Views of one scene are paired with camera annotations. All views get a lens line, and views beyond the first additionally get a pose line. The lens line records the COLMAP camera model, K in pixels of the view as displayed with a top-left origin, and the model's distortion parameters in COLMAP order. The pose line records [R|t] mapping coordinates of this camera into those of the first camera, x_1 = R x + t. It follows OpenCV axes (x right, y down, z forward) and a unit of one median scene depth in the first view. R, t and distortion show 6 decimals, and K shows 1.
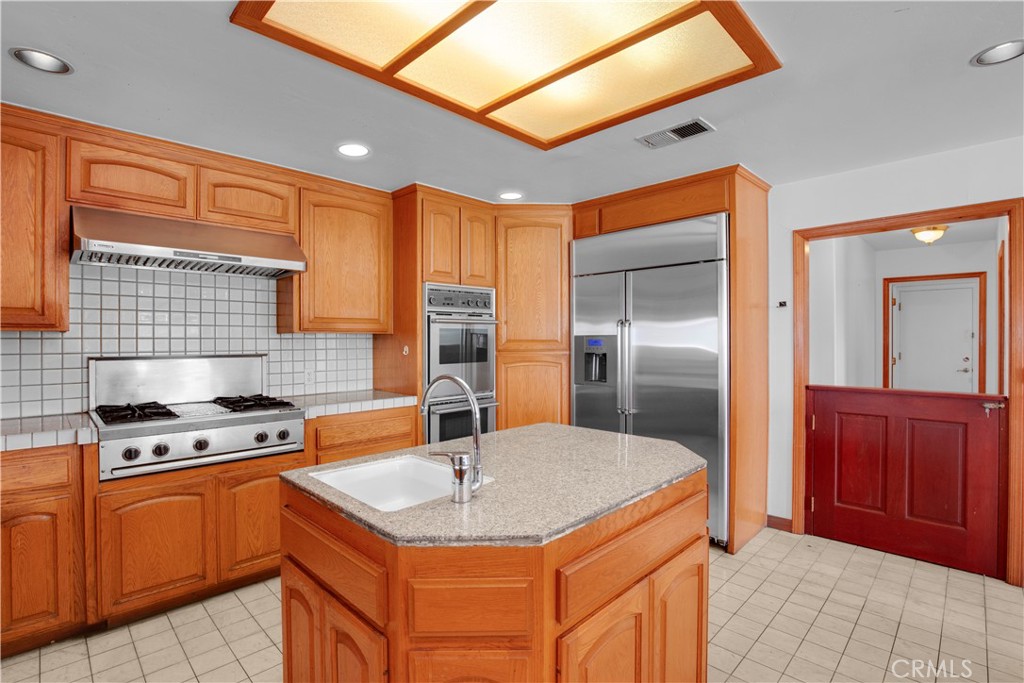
lens RADIAL K [[475.5, 0, 512.0], [0, 475.5, 341.5], [0, 0, 1]] dist [-0.028411, -0.000023]
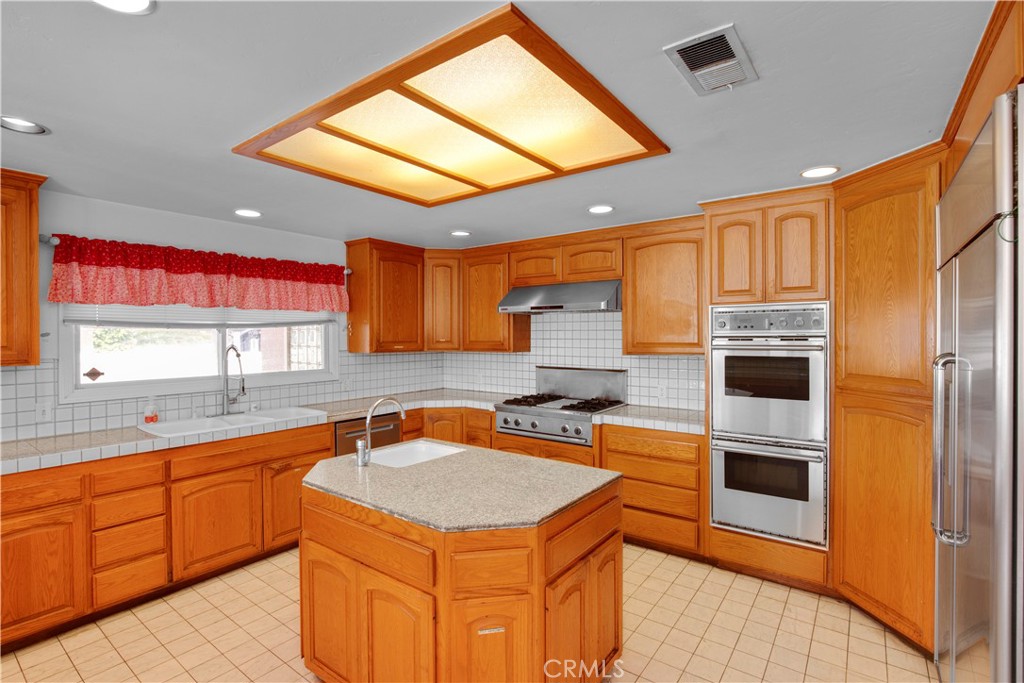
lens RADIAL K [[451.6, 0, 500.1], [0, 451.6, 340.7], [0, 0, 1]] dist [-0.028300, -0.000058]
pose [[0.167092, 0.008523, -0.985904, 0.659144], [-0.007297, 0.999946, 0.007408, -0.063439], [0.985914, 0.005956, 0.167146, 0.479429]]
